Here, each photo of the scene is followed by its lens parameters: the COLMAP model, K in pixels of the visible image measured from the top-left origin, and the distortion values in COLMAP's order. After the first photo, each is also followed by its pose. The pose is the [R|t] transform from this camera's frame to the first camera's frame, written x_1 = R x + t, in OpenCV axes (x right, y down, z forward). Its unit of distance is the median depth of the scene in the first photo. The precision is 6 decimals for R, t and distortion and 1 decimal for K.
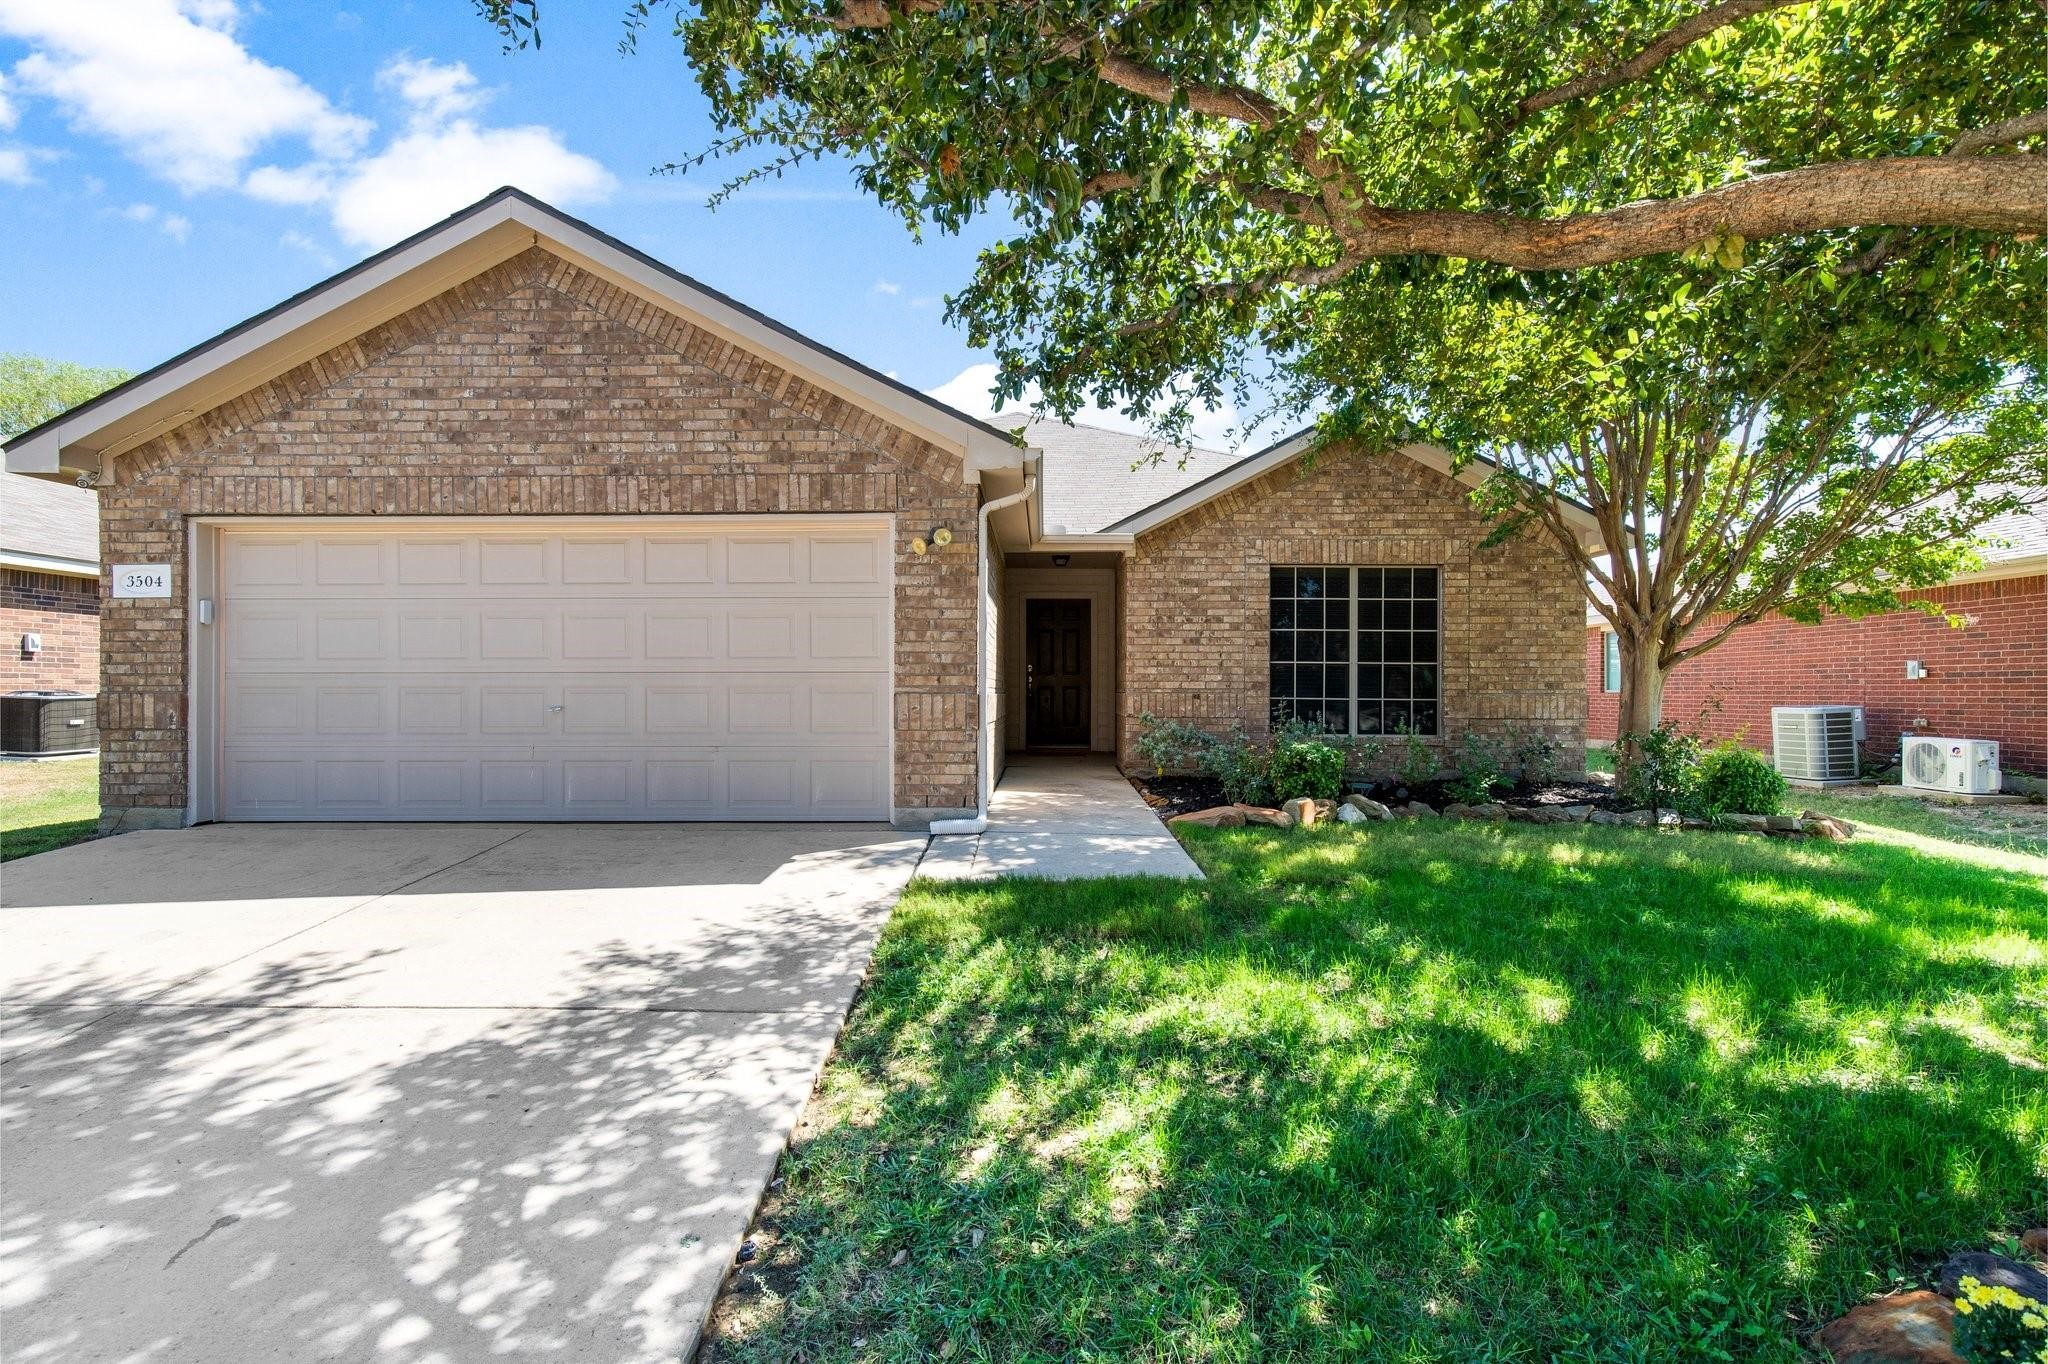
lens RADIAL K [[930.2, 0, 1037.0], [0, 930.2, 685.7], [0, 0, 1]] dist [0.003341, 0.000640]
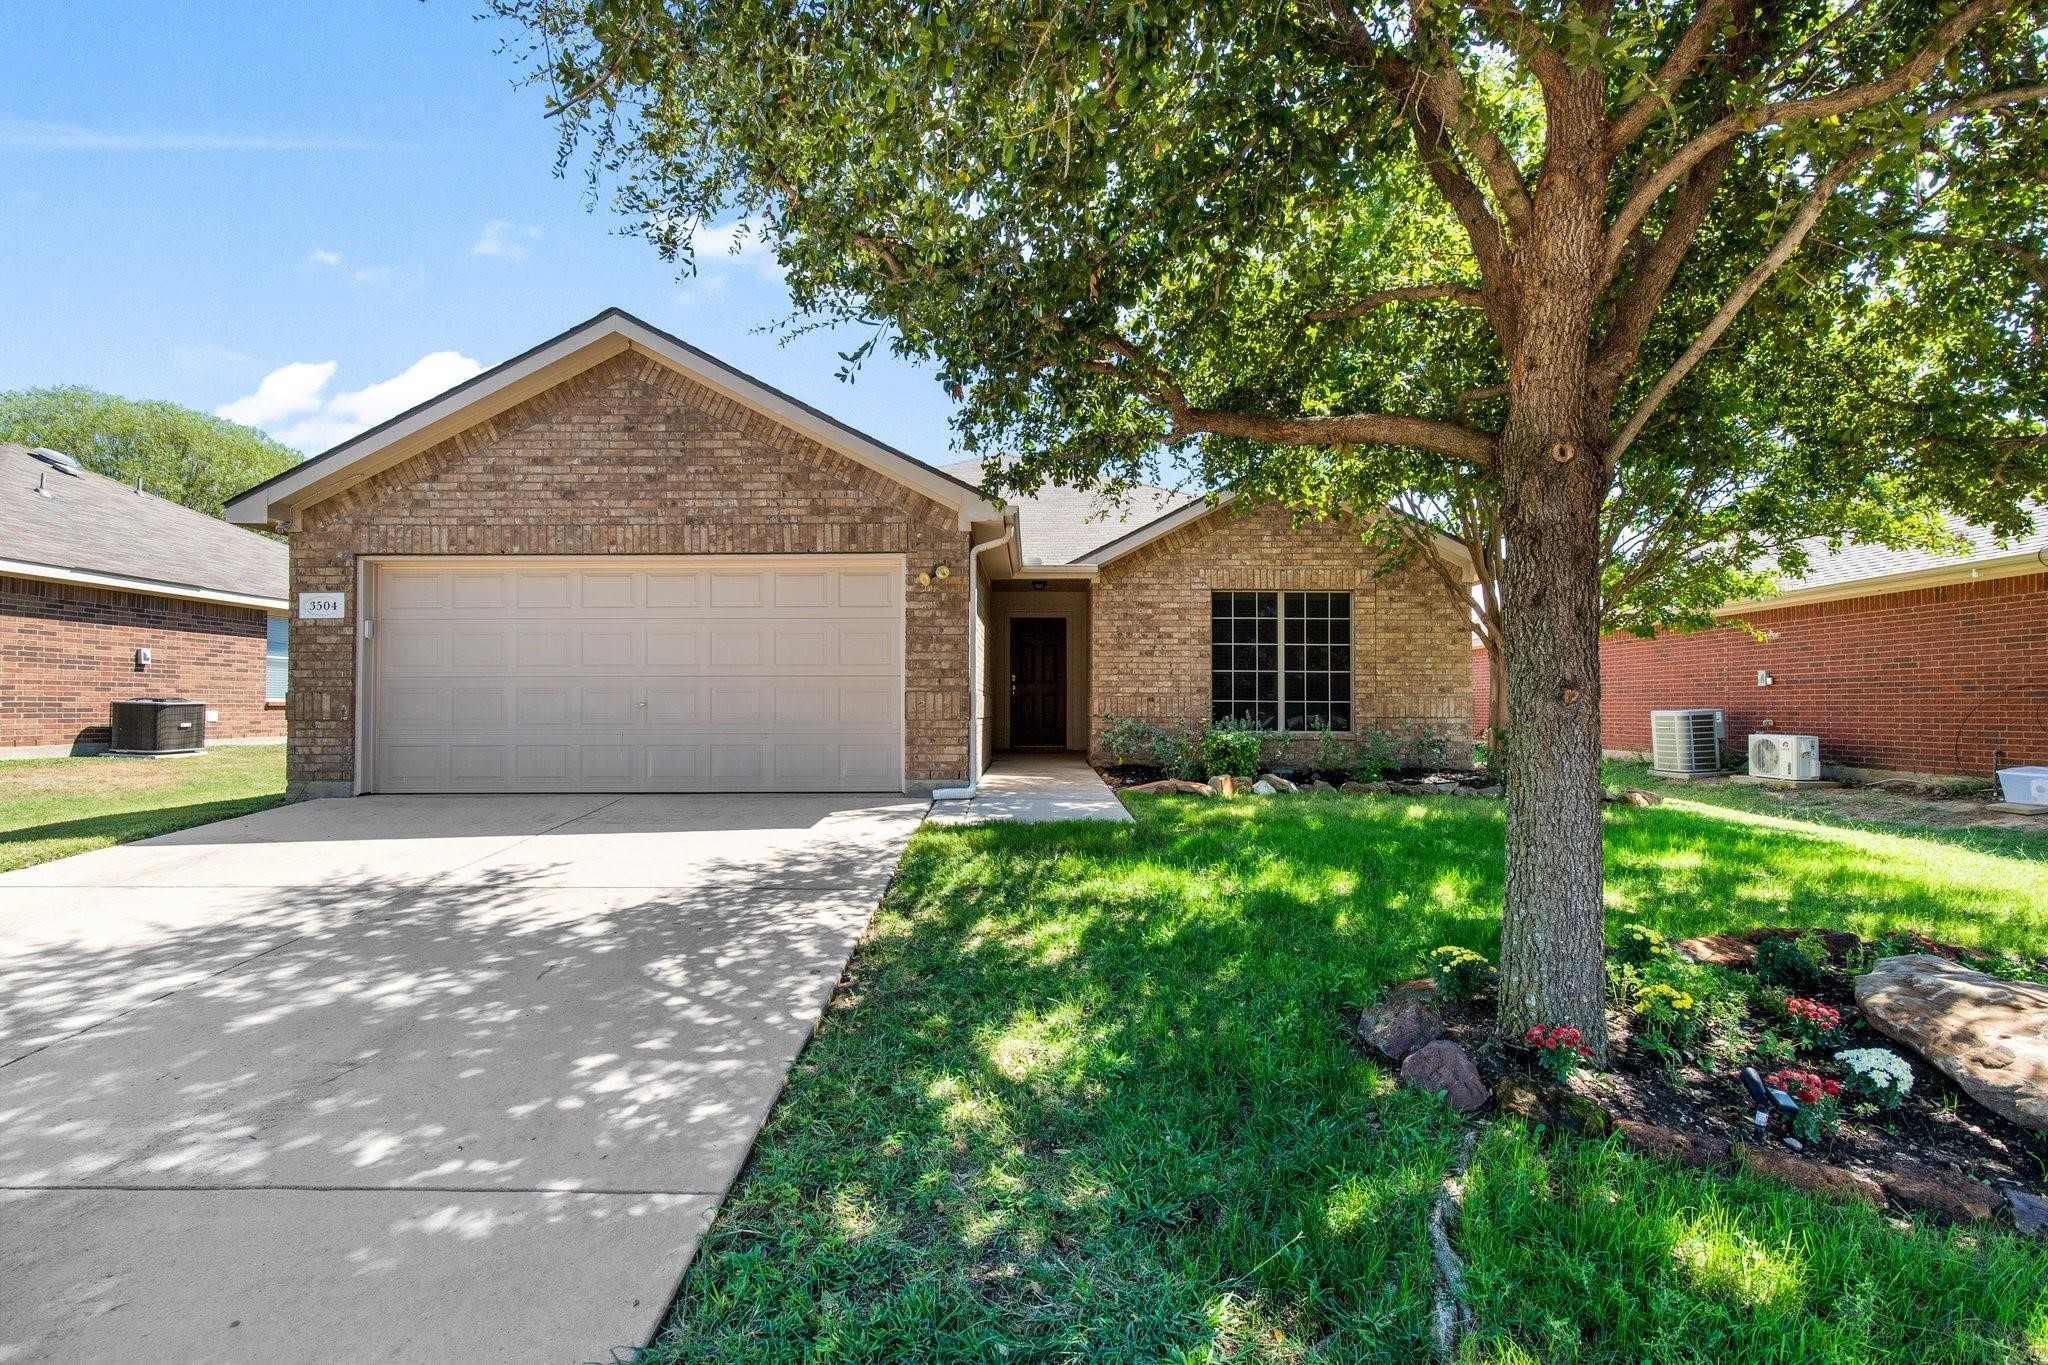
lens RADIAL K [[930.2, 0, 1041.3], [0, 930.2, 687.3], [0, 0, 1]] dist [0.003341, 0.000640]
pose [[0.999866, -0.001173, 0.016319, 0.015778], [0.001447, 0.999859, -0.016729, 0.024031], [-0.016297, 0.016750, 0.999727, -0.304083]]
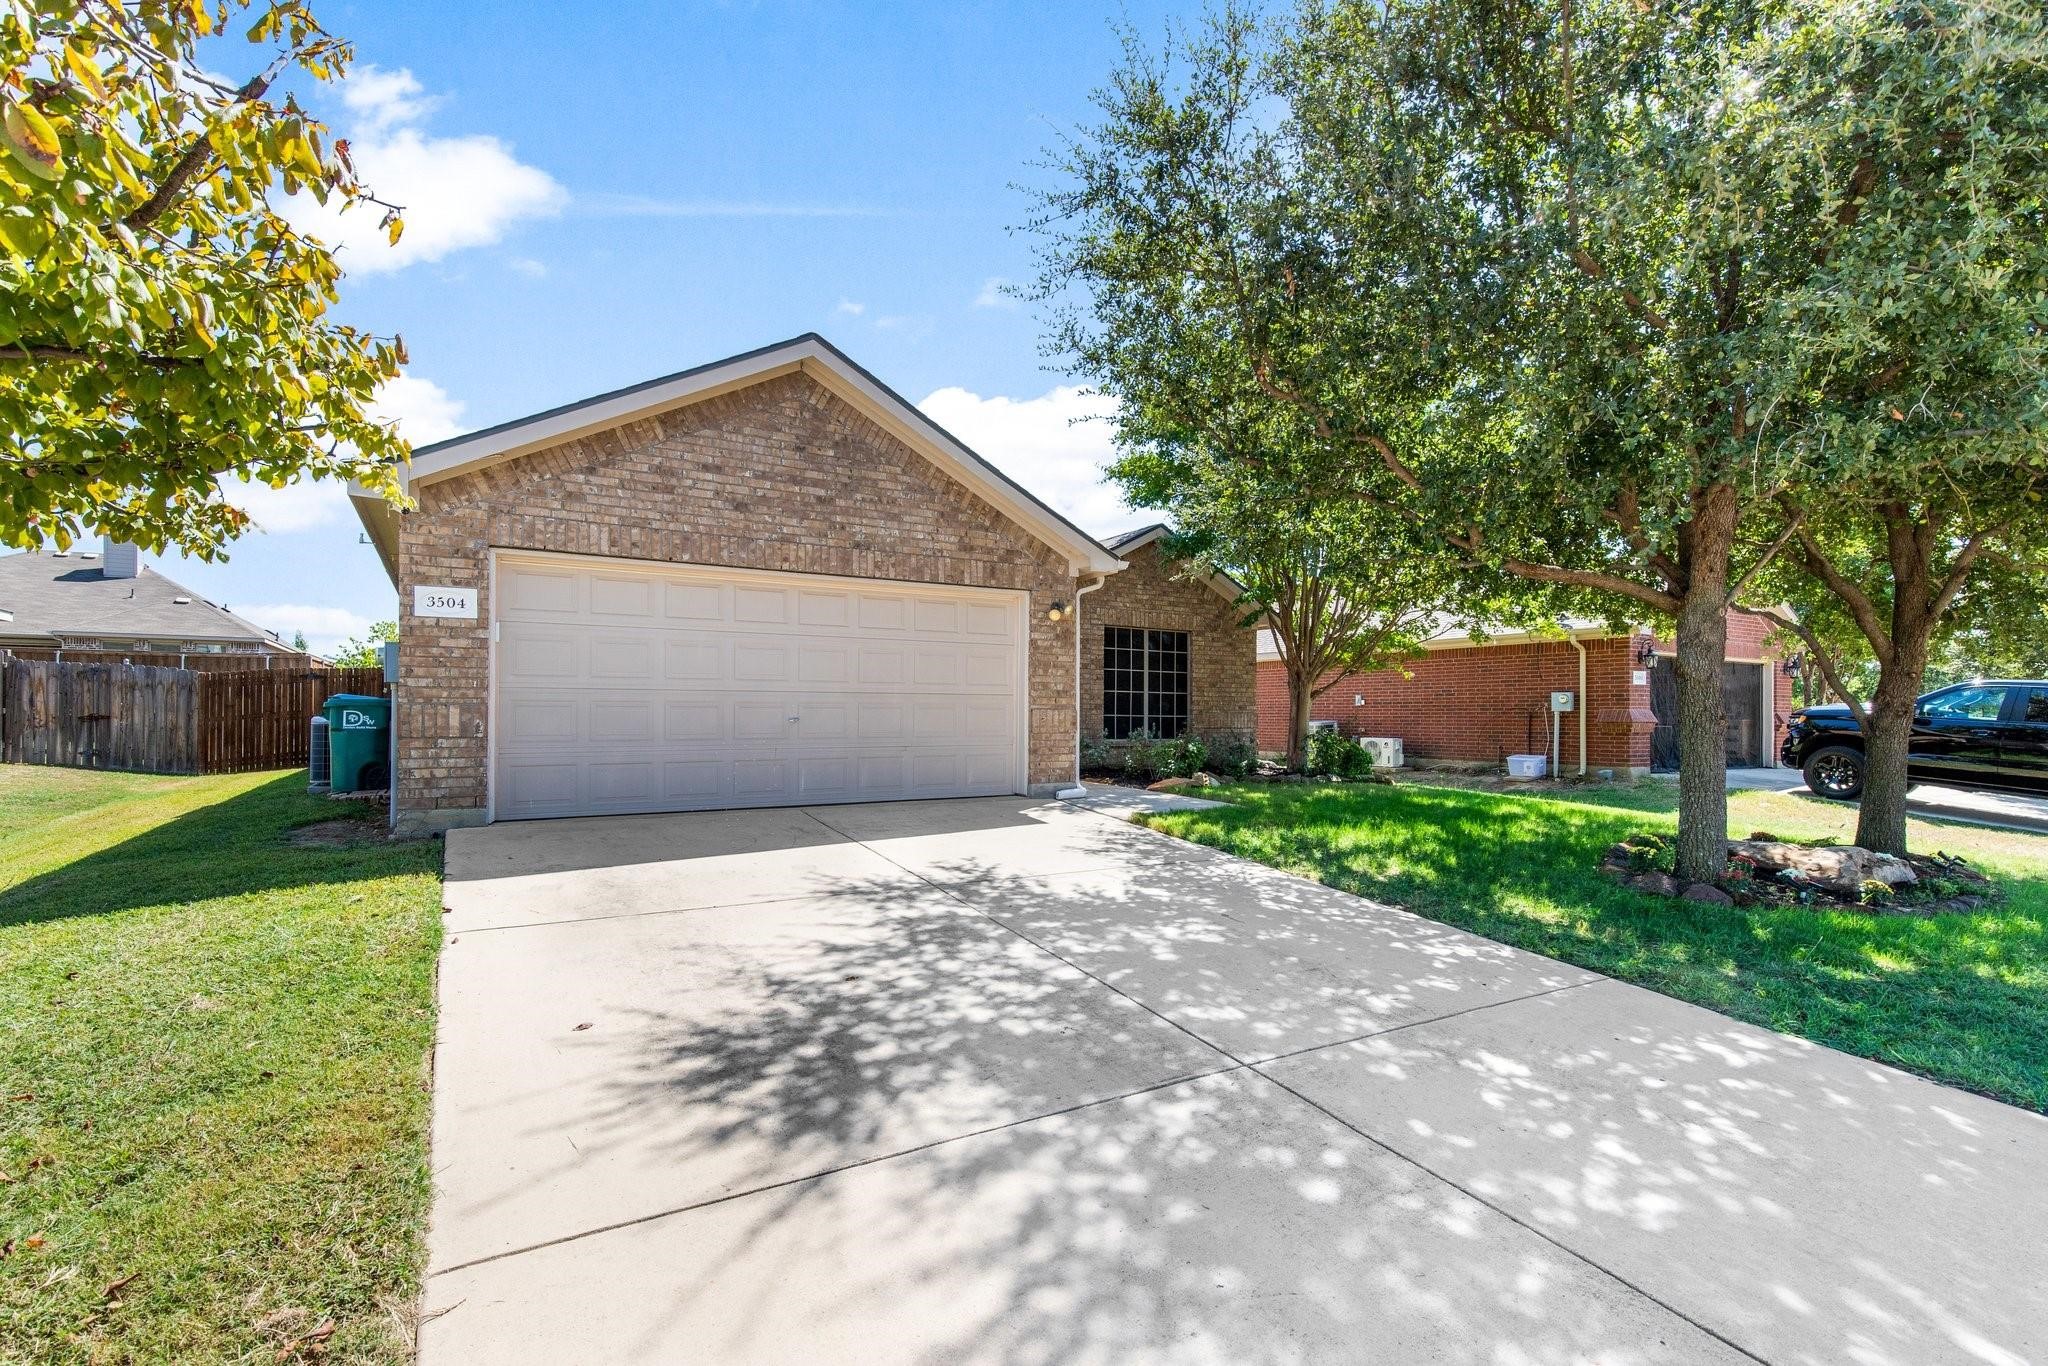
lens RADIAL K [[930.2, 0, 1059.4], [0, 930.2, 712.0], [0, 0, 1]] dist [0.003341, 0.000640]
pose [[0.834956, 0.003506, 0.550306, -0.959409], [-0.004214, 0.999991, 0.000023, 0.013744], [-0.550301, -0.002339, 0.834963, -0.311213]]
